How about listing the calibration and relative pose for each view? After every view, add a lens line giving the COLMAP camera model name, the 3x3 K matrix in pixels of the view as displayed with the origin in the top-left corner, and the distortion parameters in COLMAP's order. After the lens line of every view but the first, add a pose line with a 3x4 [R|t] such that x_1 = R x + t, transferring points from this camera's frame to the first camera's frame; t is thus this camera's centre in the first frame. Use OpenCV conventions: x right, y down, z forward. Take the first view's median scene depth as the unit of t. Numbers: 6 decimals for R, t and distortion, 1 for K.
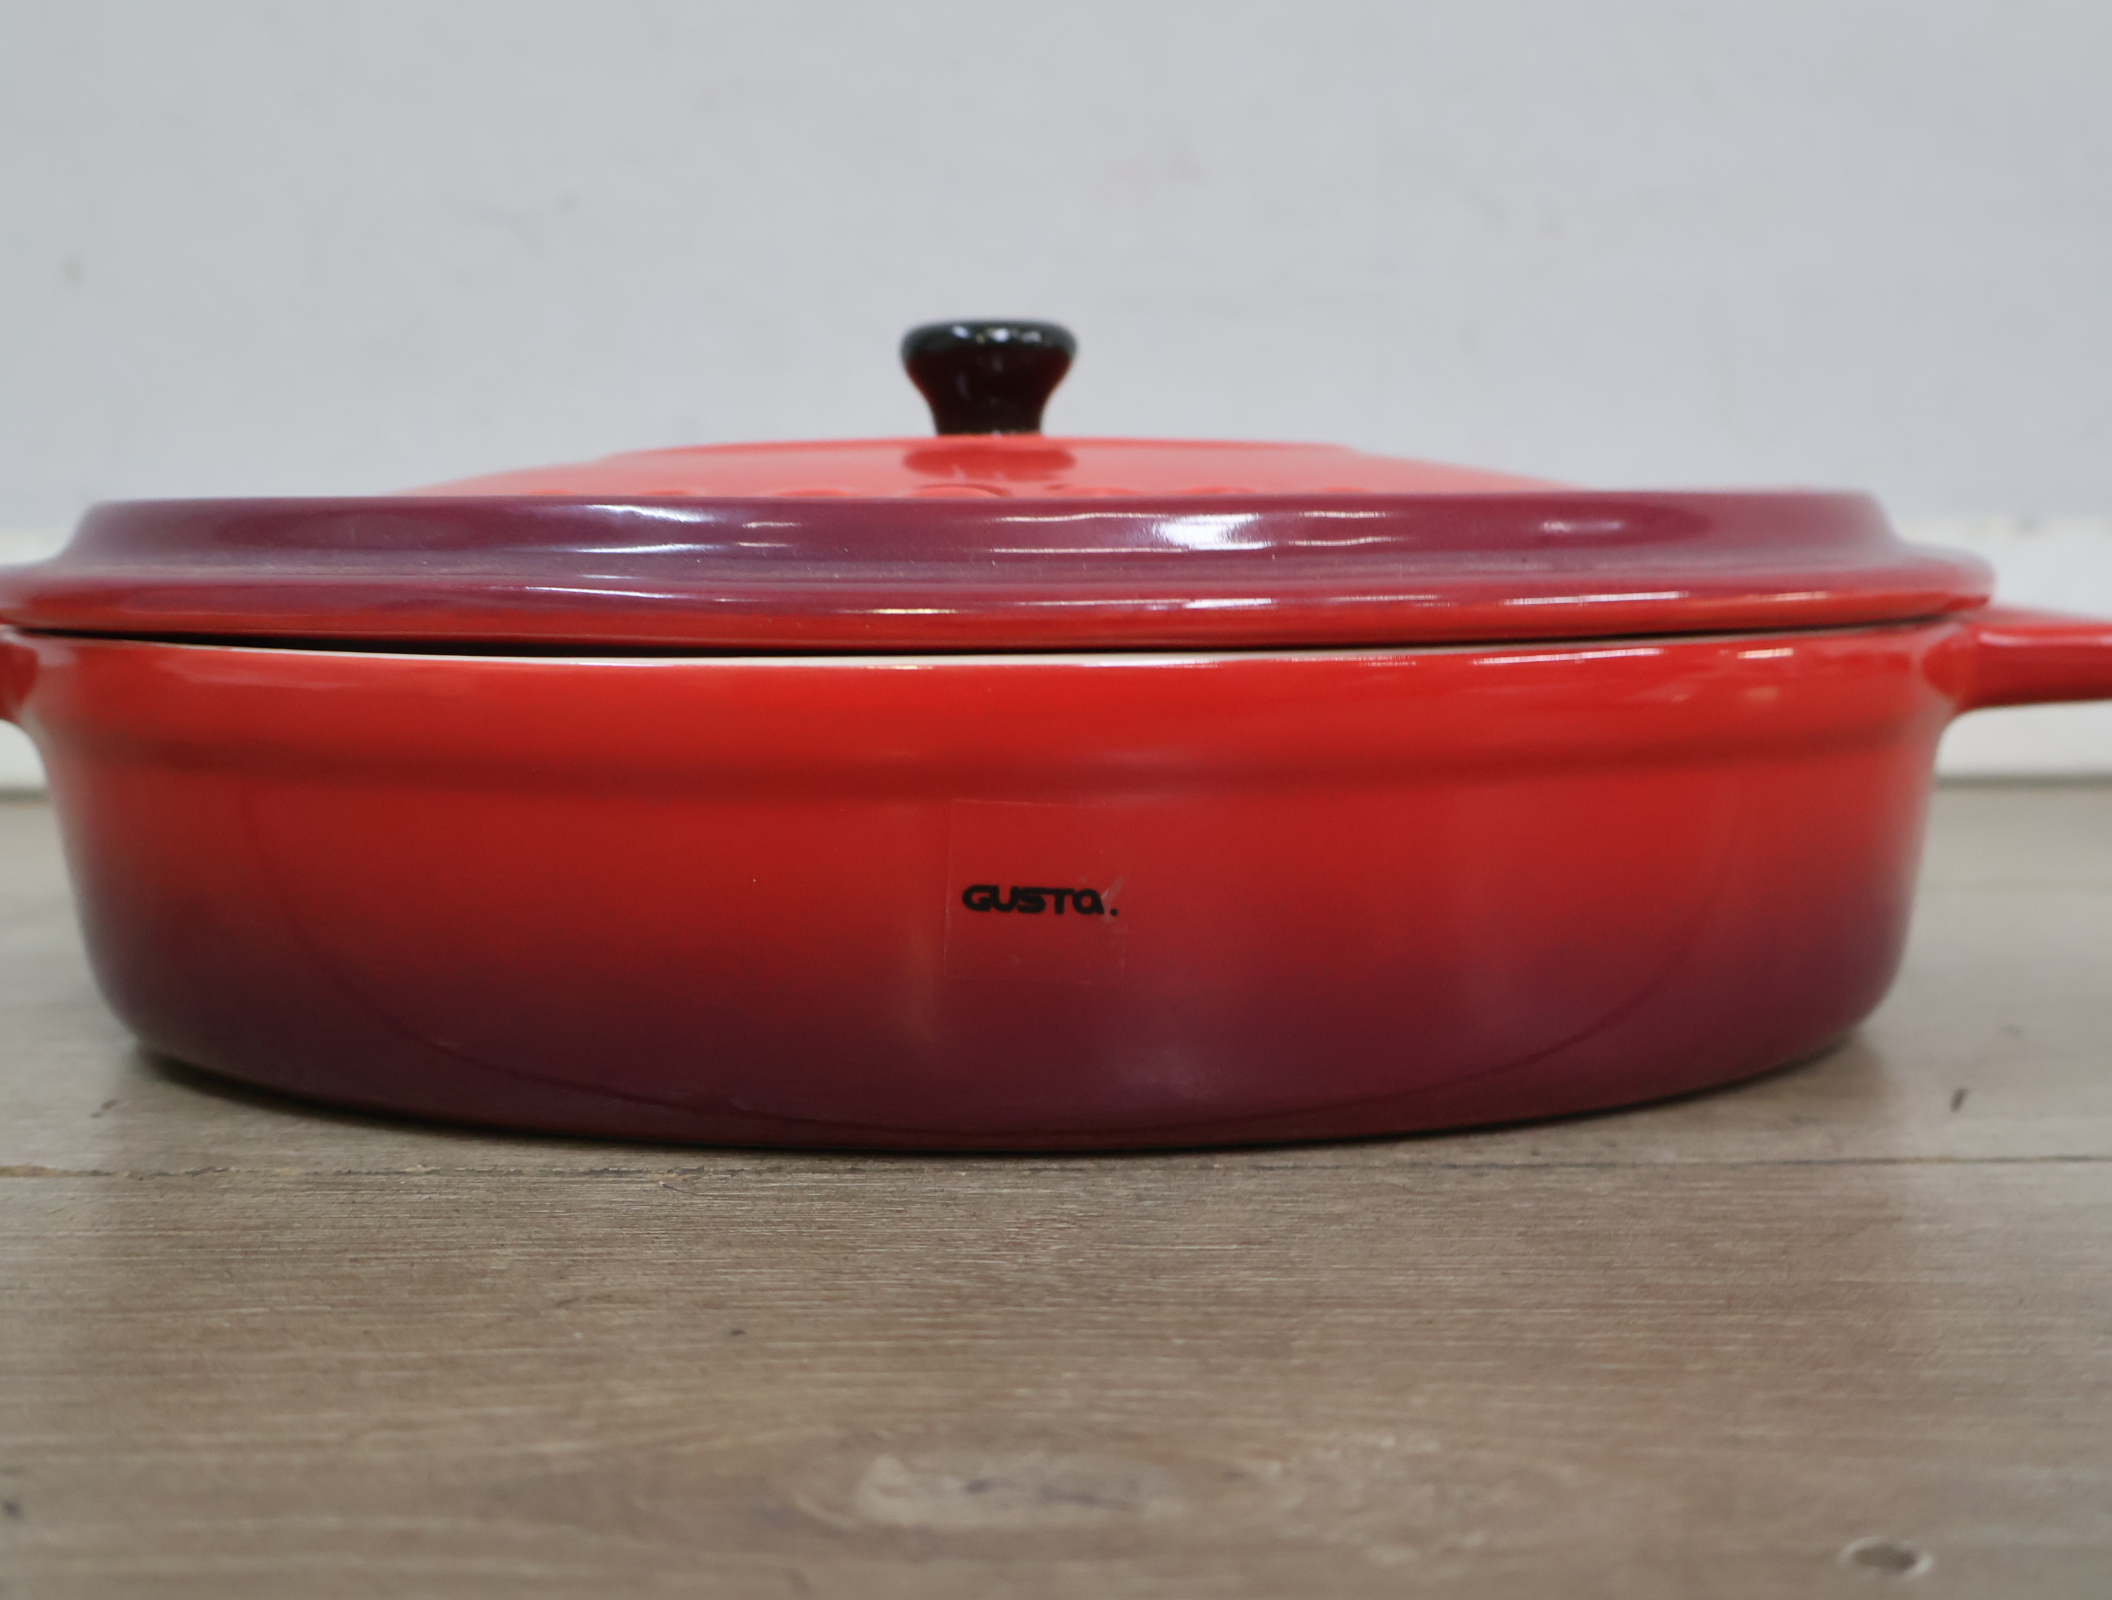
lens RADIAL K [[2299.8, 0, 1044.4], [0, 2299.8, 793.8], [0, 0, 1]] dist [0.007255, -0.007732]
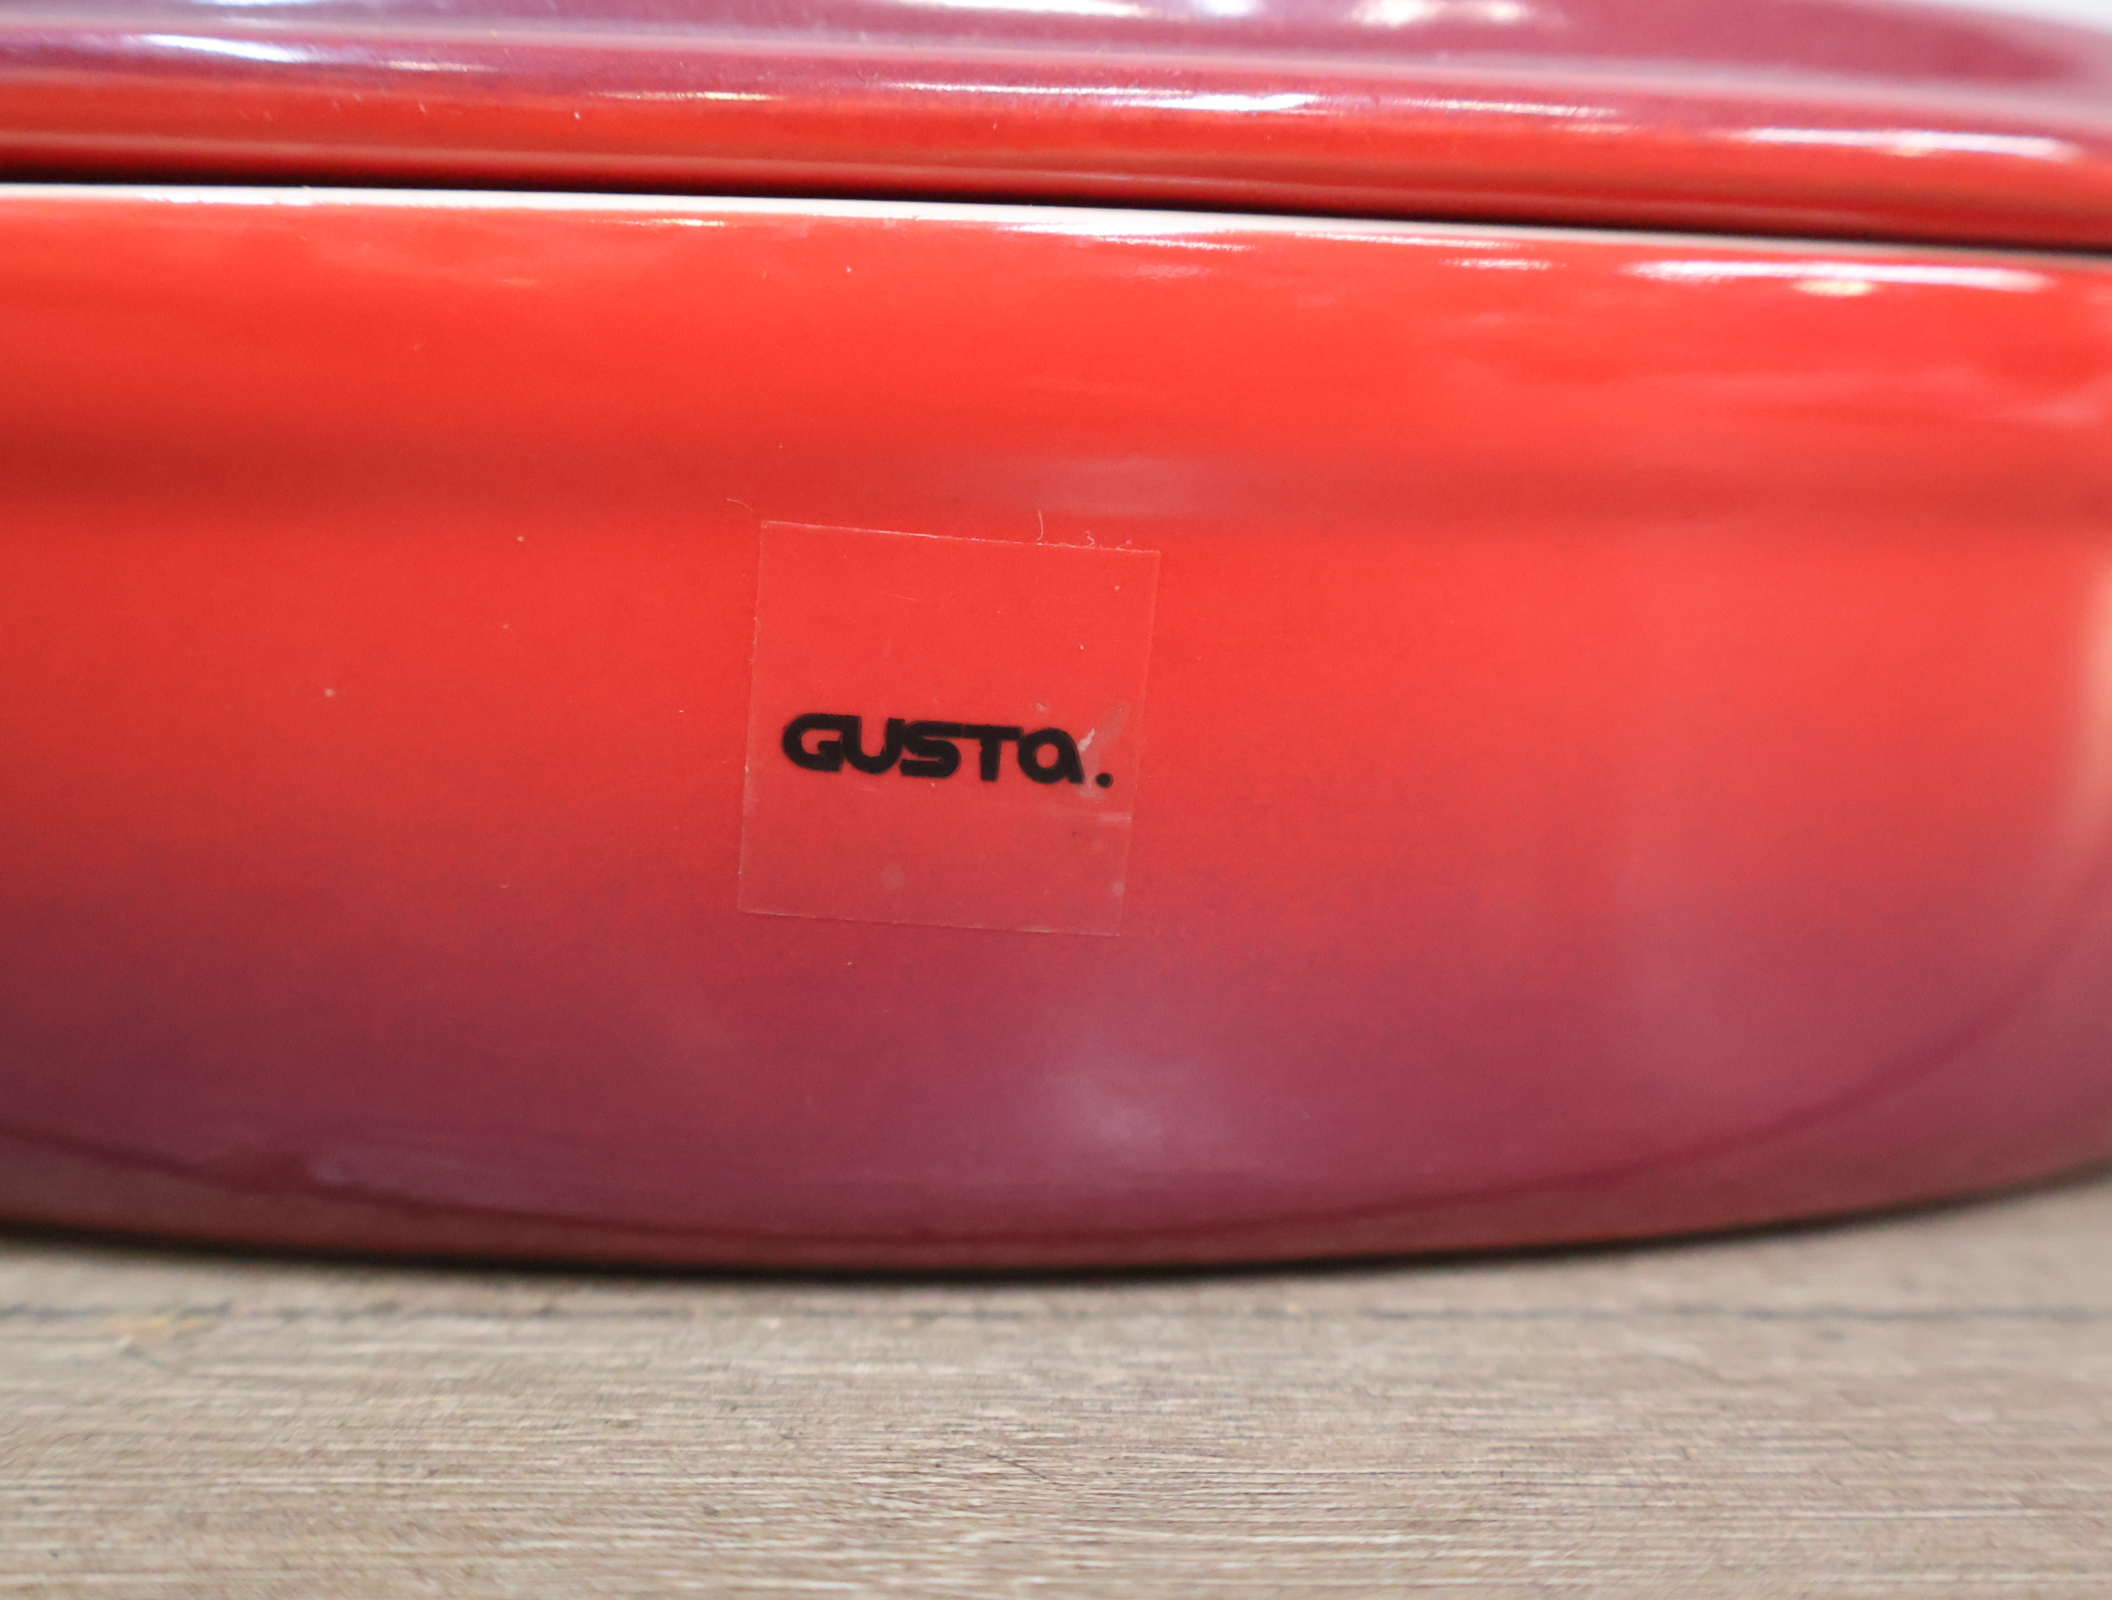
lens RADIAL K [[2299.8, 0, 1044.4], [0, 2299.8, 793.8], [0, 0, 1]] dist [0.007255, -0.007732]
pose [[0.998041, 0.021075, 0.058914, -0.009733], [-0.020895, 0.999775, -0.003682, 0.056348], [-0.058978, 0.002444, 0.998256, 0.528874]]
